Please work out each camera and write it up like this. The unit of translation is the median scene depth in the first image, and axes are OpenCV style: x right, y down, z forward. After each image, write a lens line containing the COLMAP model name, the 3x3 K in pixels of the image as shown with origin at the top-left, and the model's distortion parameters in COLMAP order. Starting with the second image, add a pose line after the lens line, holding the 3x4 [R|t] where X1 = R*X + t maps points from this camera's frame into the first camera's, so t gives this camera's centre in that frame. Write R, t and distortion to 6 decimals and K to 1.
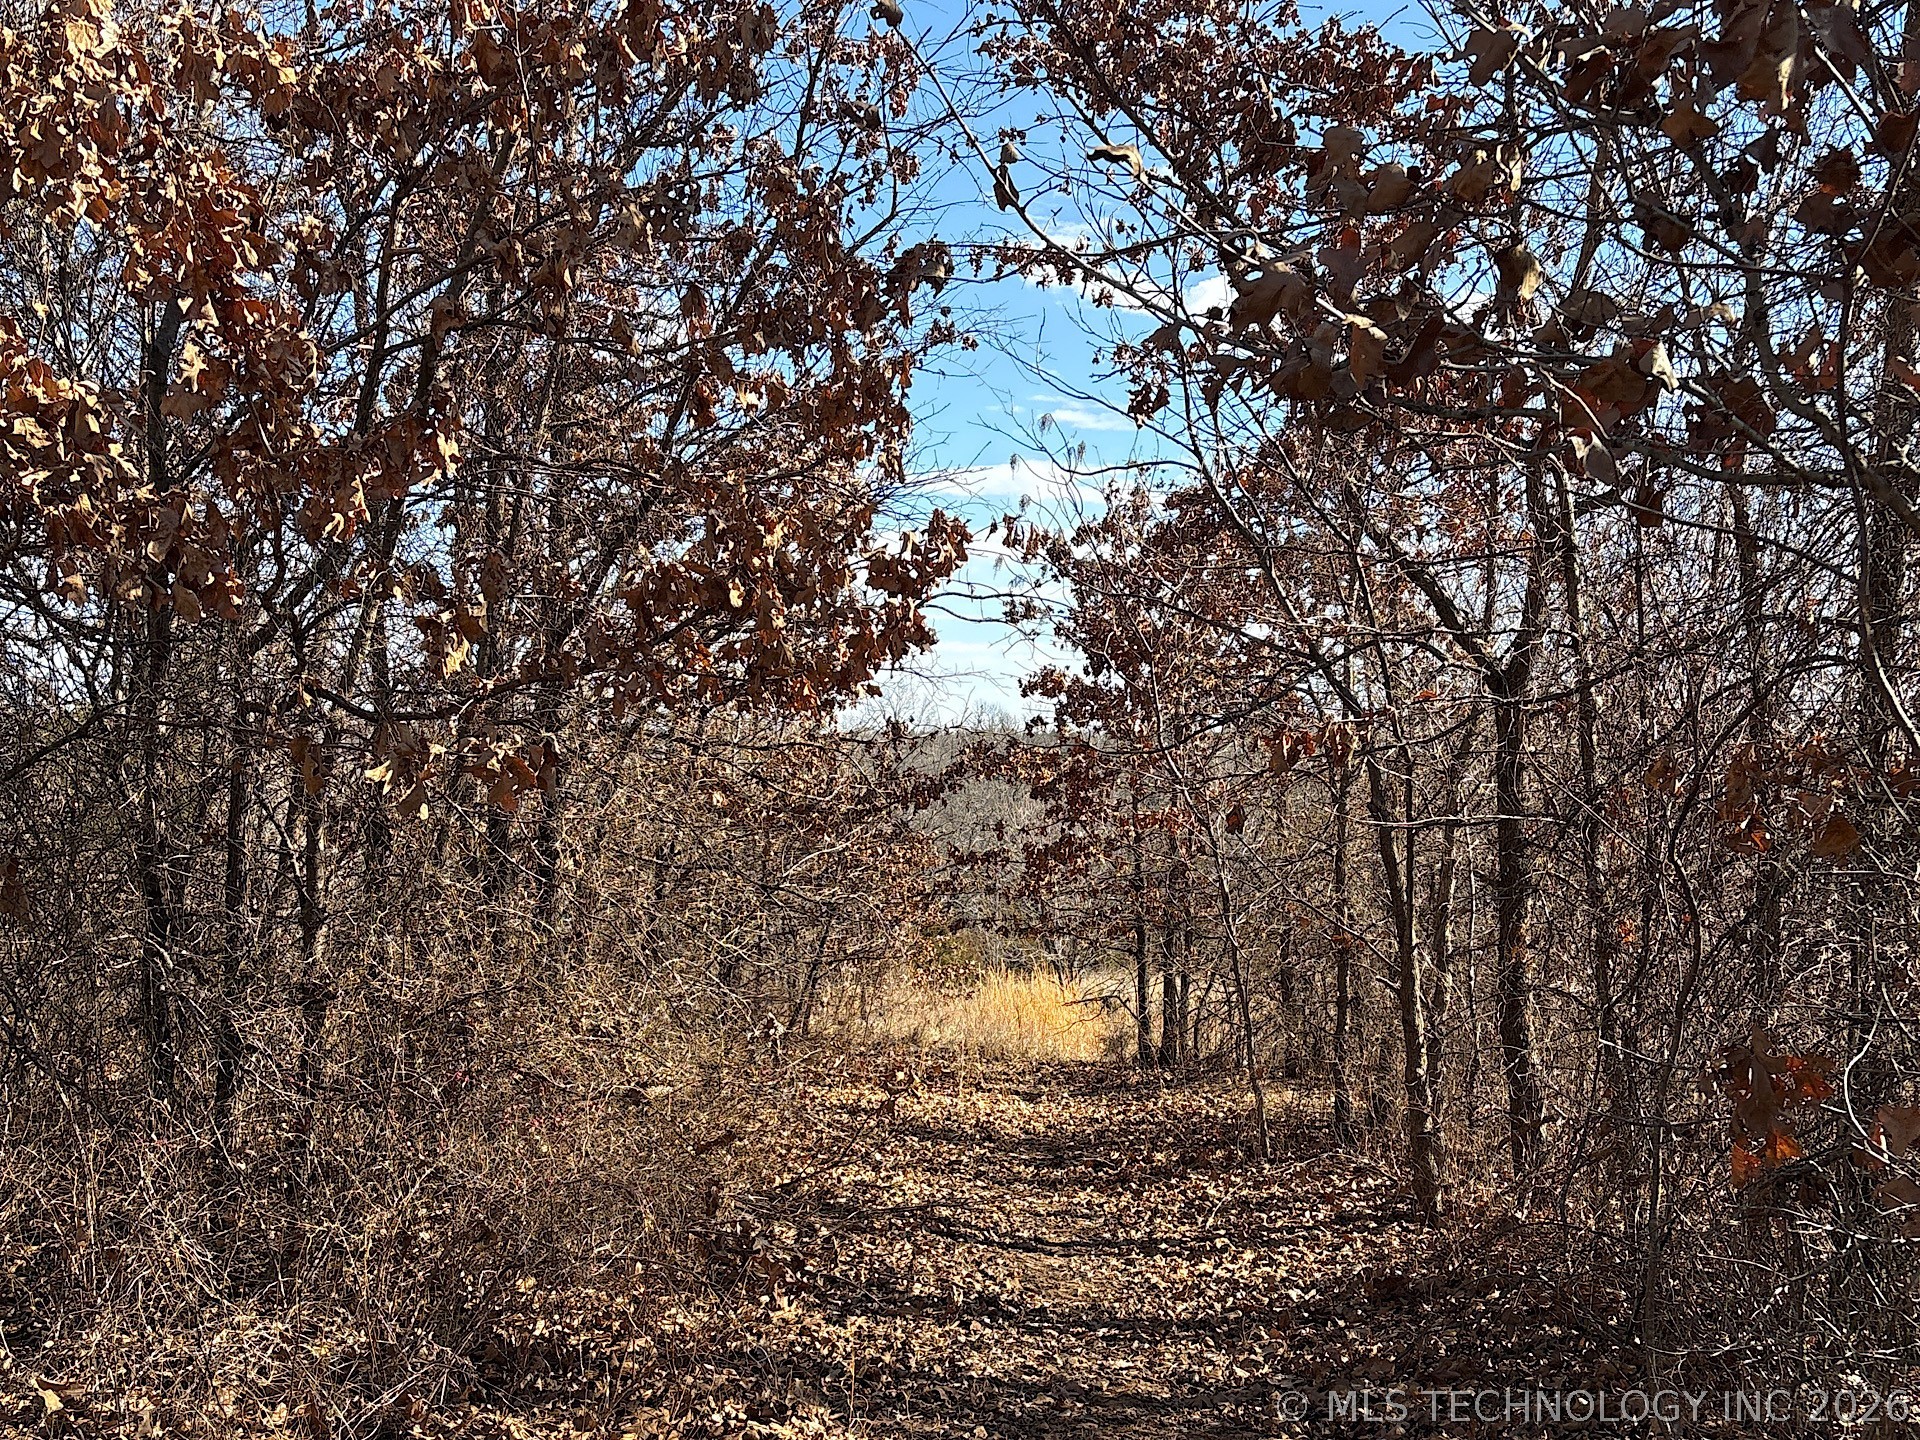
lens RADIAL K [[1435.2, 0, 959.7], [0, 1435.2, 721.2], [0, 0, 1]] dist [-0.003024, 0.000155]
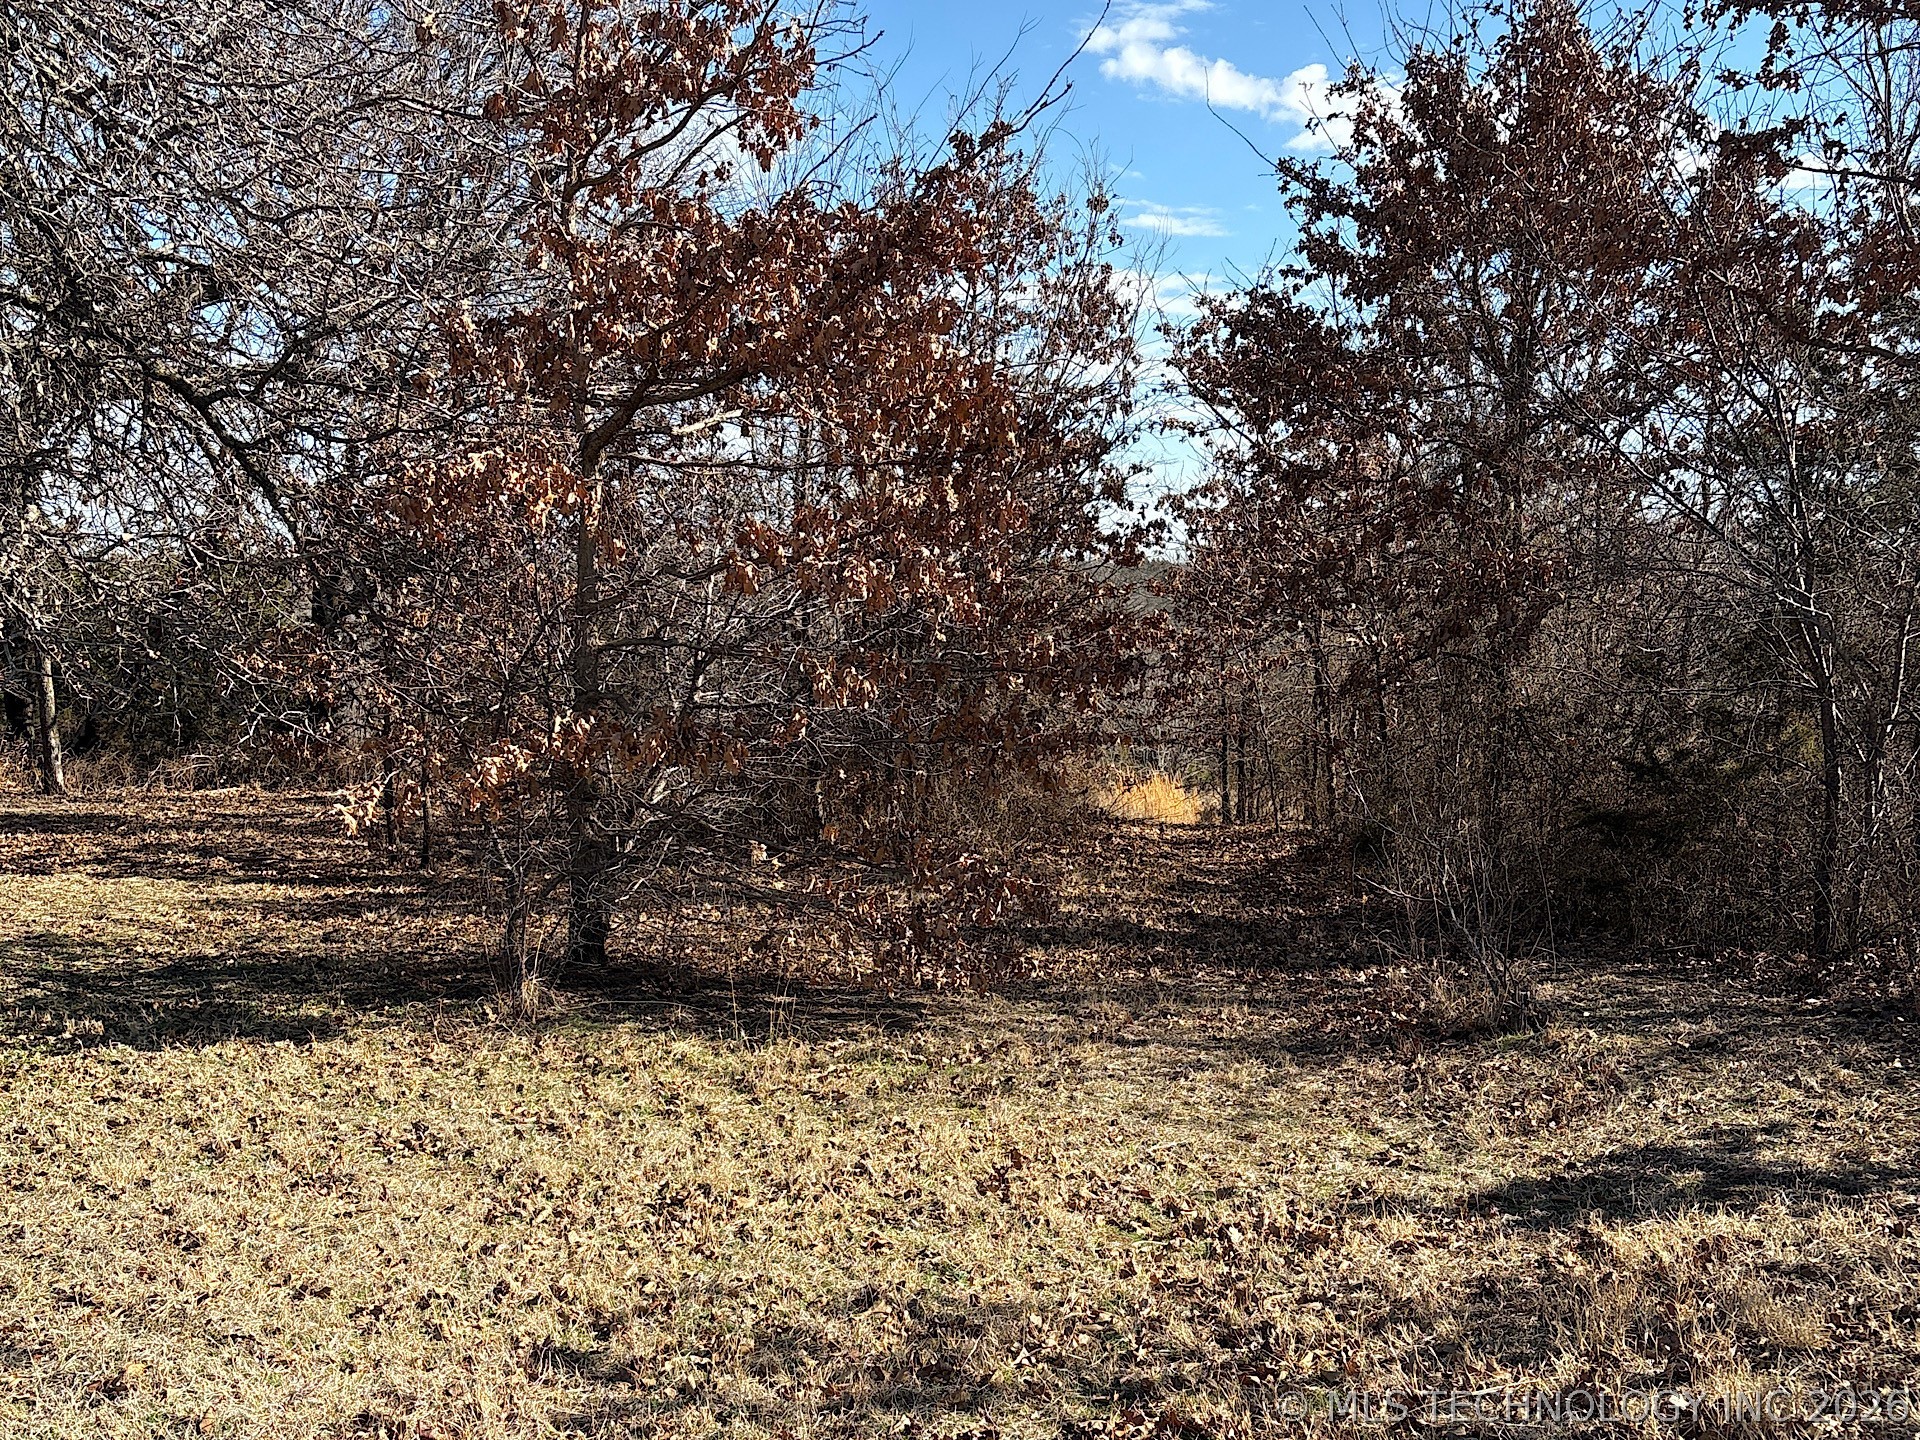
lens RADIAL K [[1435.2, 0, 960.7], [0, 1435.2, 719.8], [0, 0, 1]] dist [-0.003024, 0.000155]
pose [[0.997977, 0.005890, -0.063309, -0.068286], [0.001319, 0.993568, 0.113231, -0.060609], [0.063569, -0.113085, 0.991550, -0.620568]]
